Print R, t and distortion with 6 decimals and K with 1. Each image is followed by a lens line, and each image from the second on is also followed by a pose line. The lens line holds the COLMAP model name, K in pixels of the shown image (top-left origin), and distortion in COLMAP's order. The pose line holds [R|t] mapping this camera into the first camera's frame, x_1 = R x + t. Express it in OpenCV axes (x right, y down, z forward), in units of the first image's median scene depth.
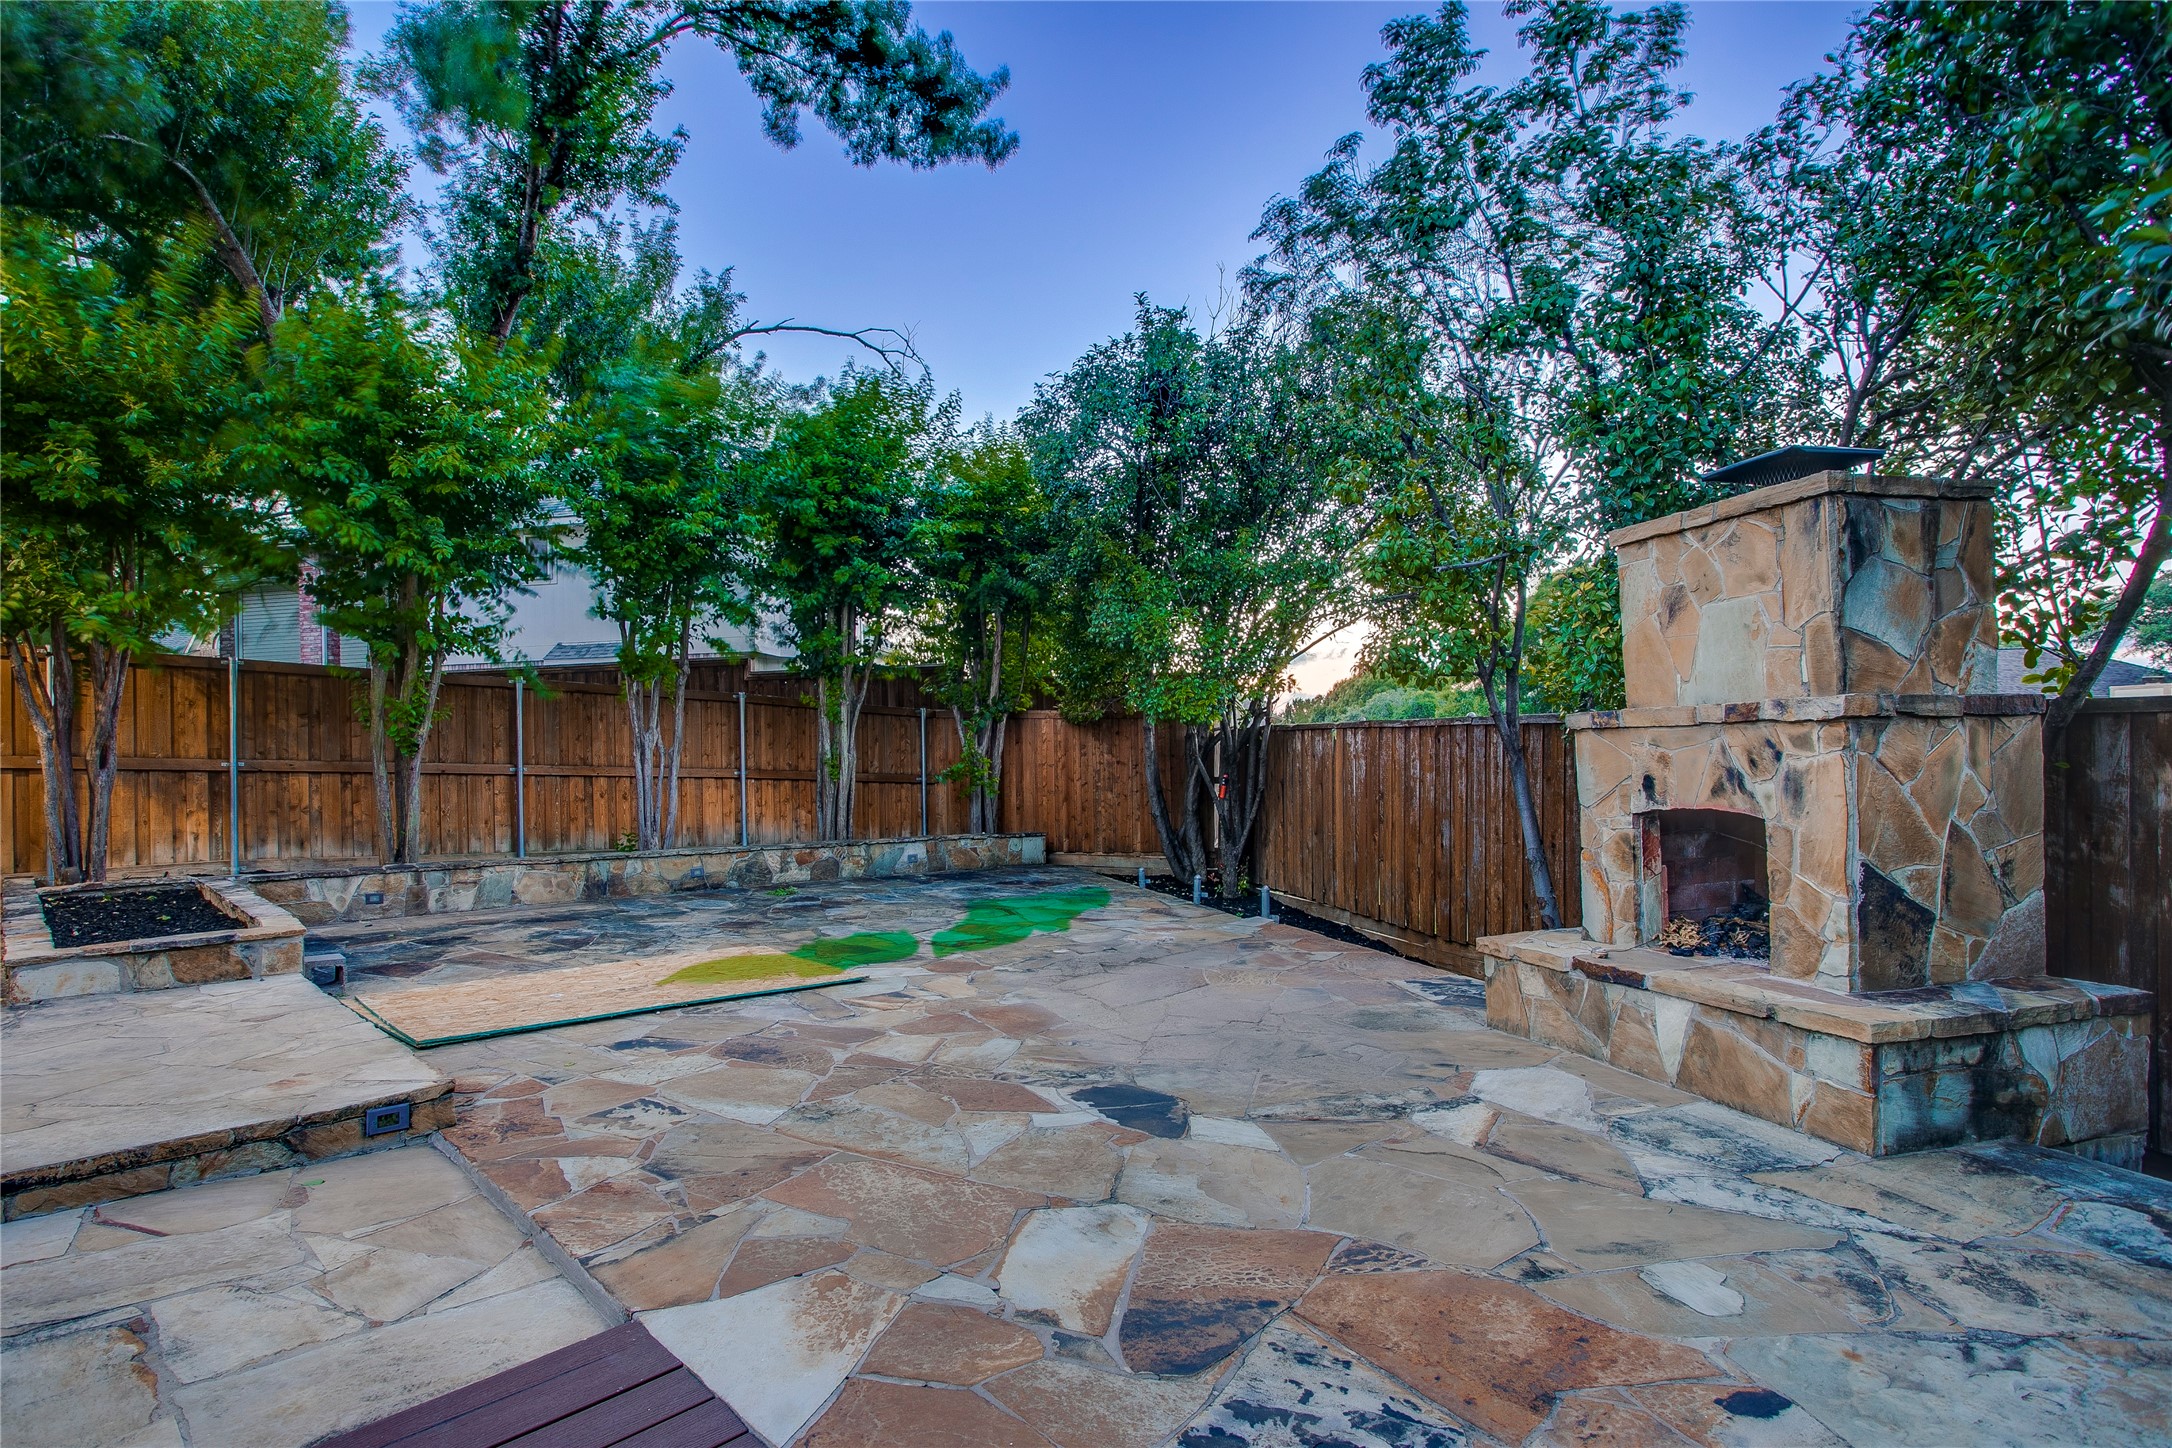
lens RADIAL K [[1119.8, 0, 1086.0], [0, 1119.8, 724.0], [0, 0, 1]] dist [-0.004239, 0.000363]
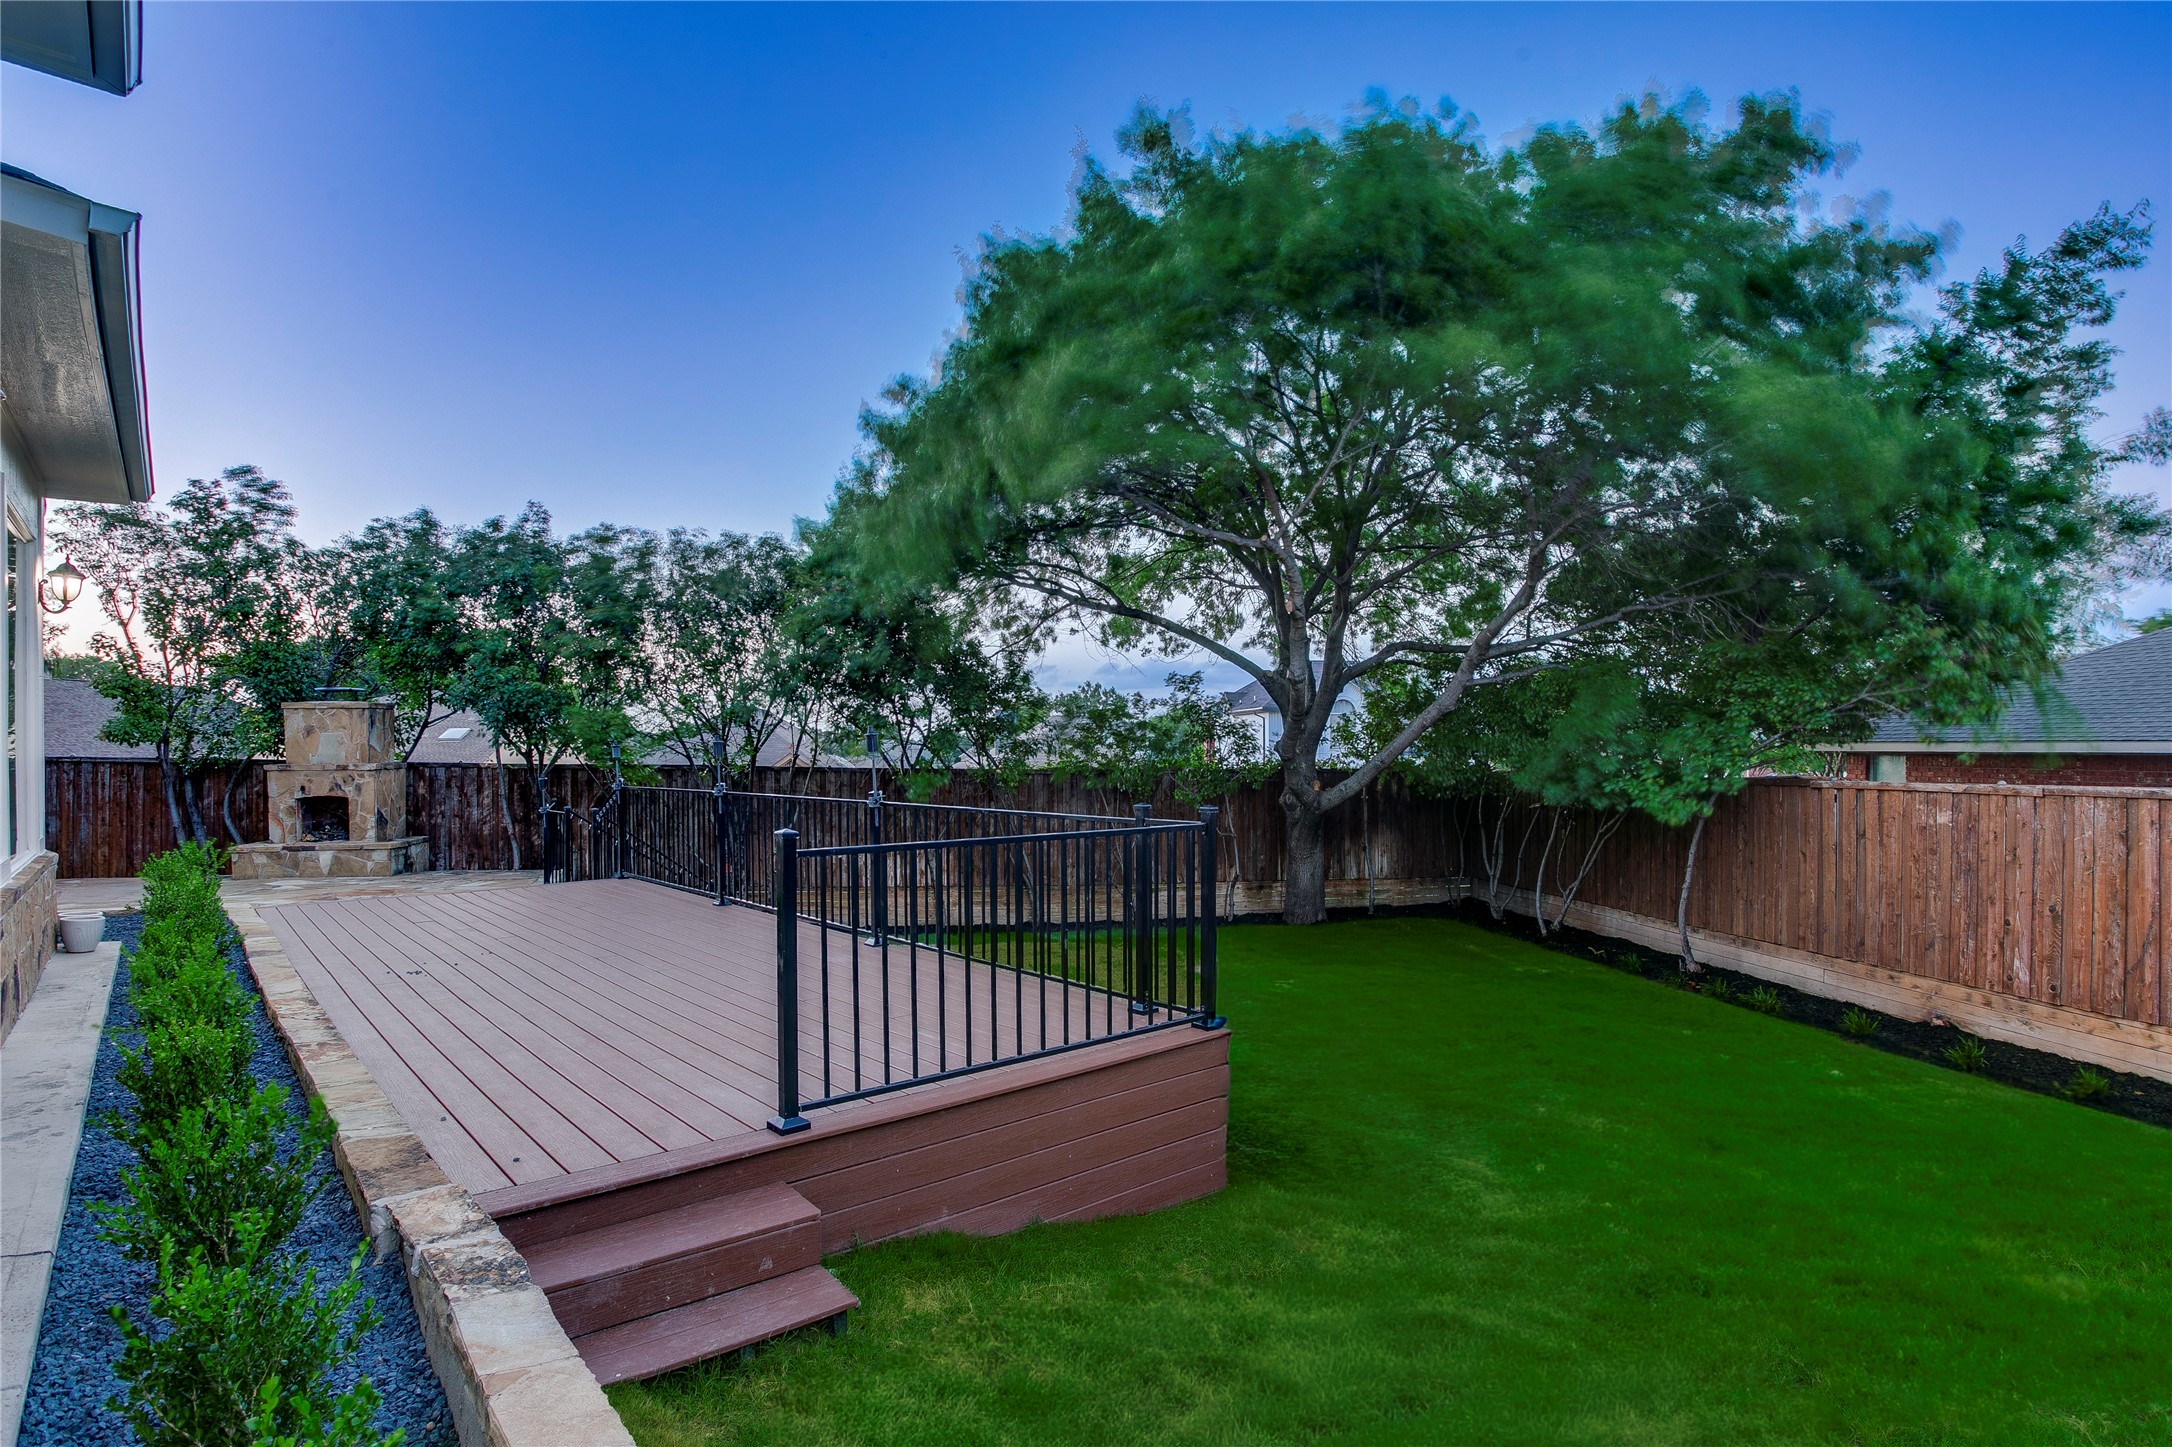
lens RADIAL K [[1150.9, 0, 1061.4], [0, 1150.9, 749.7], [0, 0, 1]] dist [-0.012156, 0.001238]
pose [[0.118522, 0.014334, 0.992848, -2.647374], [-0.027122, 0.999569, -0.011193, -0.084319], [-0.992581, -0.025601, 0.118860, -1.614046]]
